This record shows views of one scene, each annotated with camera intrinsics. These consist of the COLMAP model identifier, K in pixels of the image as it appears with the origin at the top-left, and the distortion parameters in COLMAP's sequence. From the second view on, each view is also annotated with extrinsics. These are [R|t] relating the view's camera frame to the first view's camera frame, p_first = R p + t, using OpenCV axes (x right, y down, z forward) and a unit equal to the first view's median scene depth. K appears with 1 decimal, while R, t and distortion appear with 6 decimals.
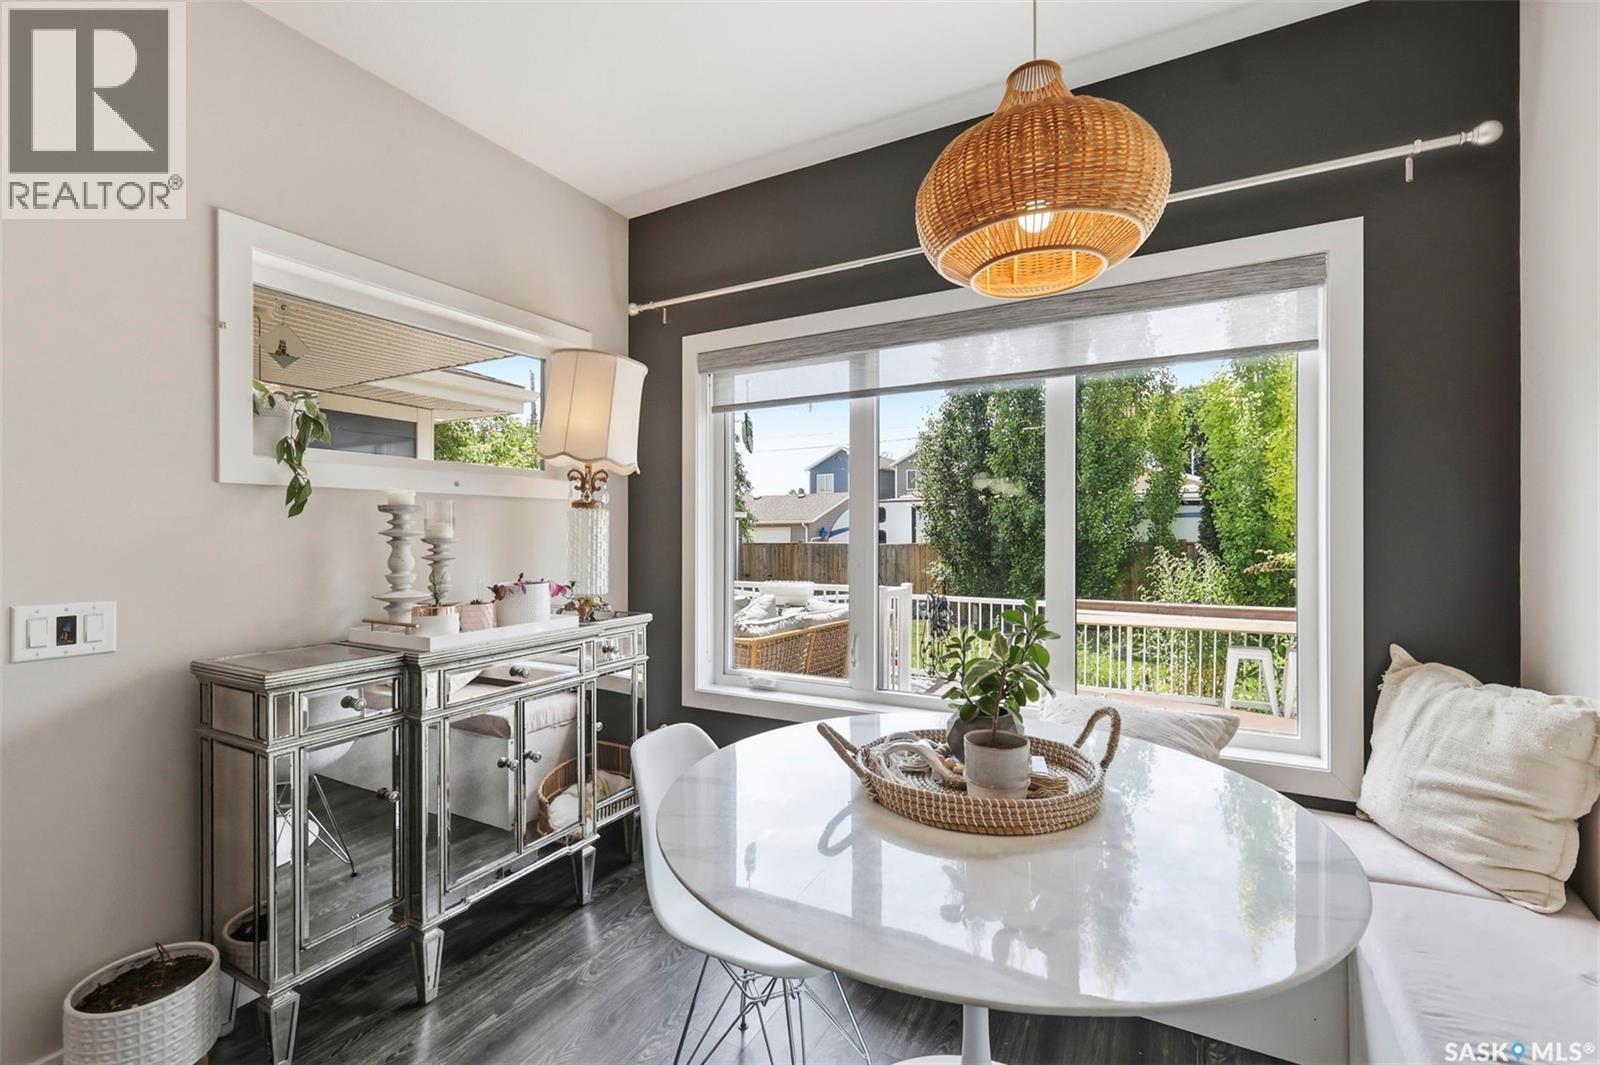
lens RADIAL K [[706.9, 0, 795.3], [0, 706.9, 536.2], [0, 0, 1]] dist [0.000451, 0.001591]
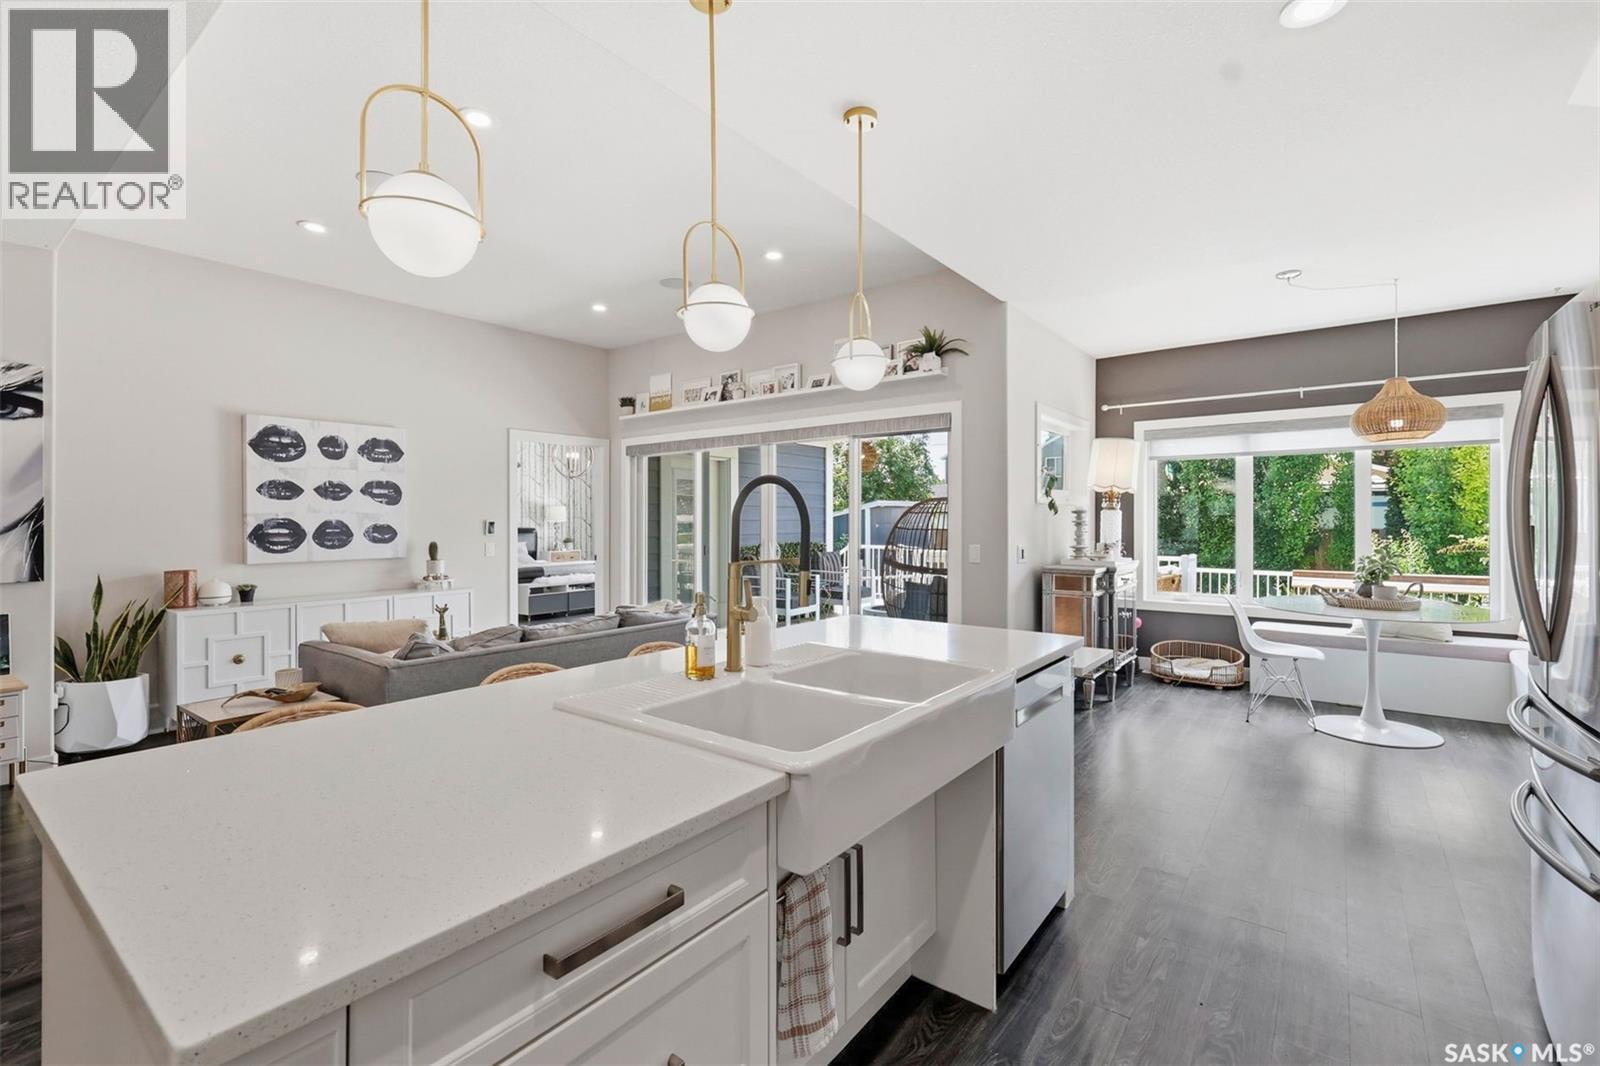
lens RADIAL K [[706.9, 0, 799.0], [0, 706.9, 517.2], [0, 0, 1]] dist [0.000451, 0.001591]
pose [[0.988582, 0.002554, -0.150665, -0.313789], [-0.003480, 0.999977, -0.005877, -0.000396], [0.150646, 0.006334, 0.988567, -0.435996]]
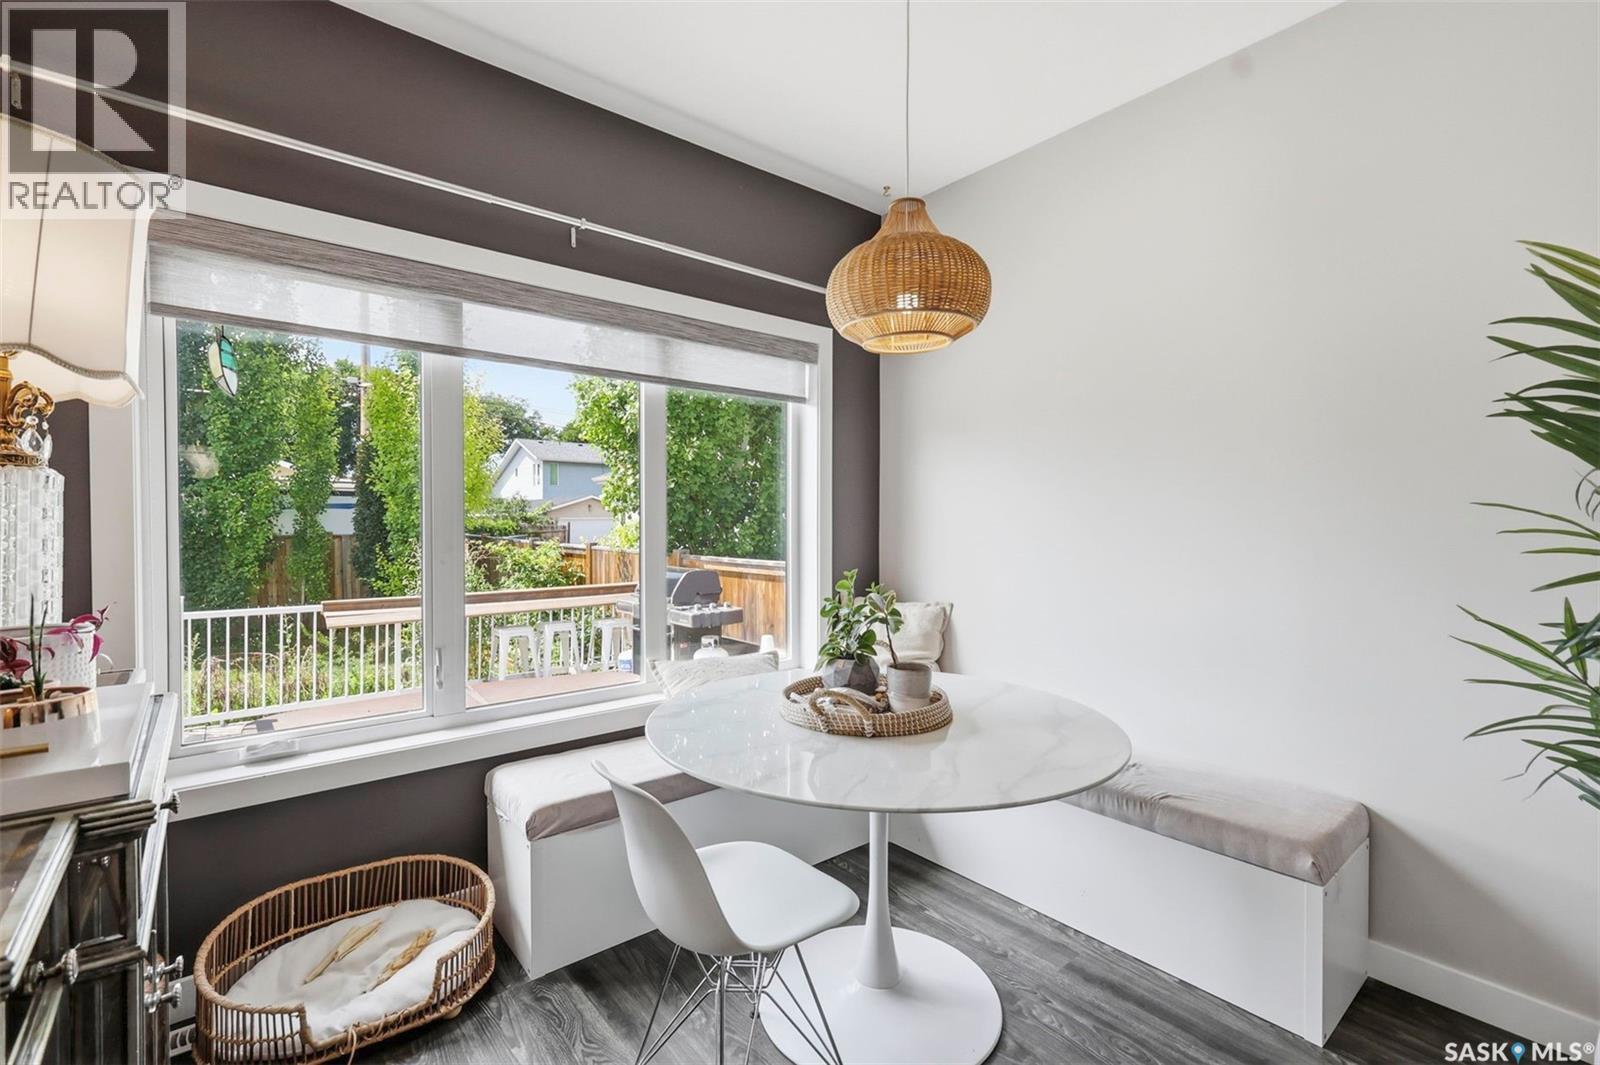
lens RADIAL K [[706.9, 0, 823.9], [0, 706.9, 532.0], [0, 0, 1]] dist [0.000451, 0.001591]
pose [[0.350945, -0.008300, 0.936359, -0.187224], [0.004548, 0.999964, 0.007159, 0.001384], [-0.936385, 0.001746, 0.350970, 0.112029]]
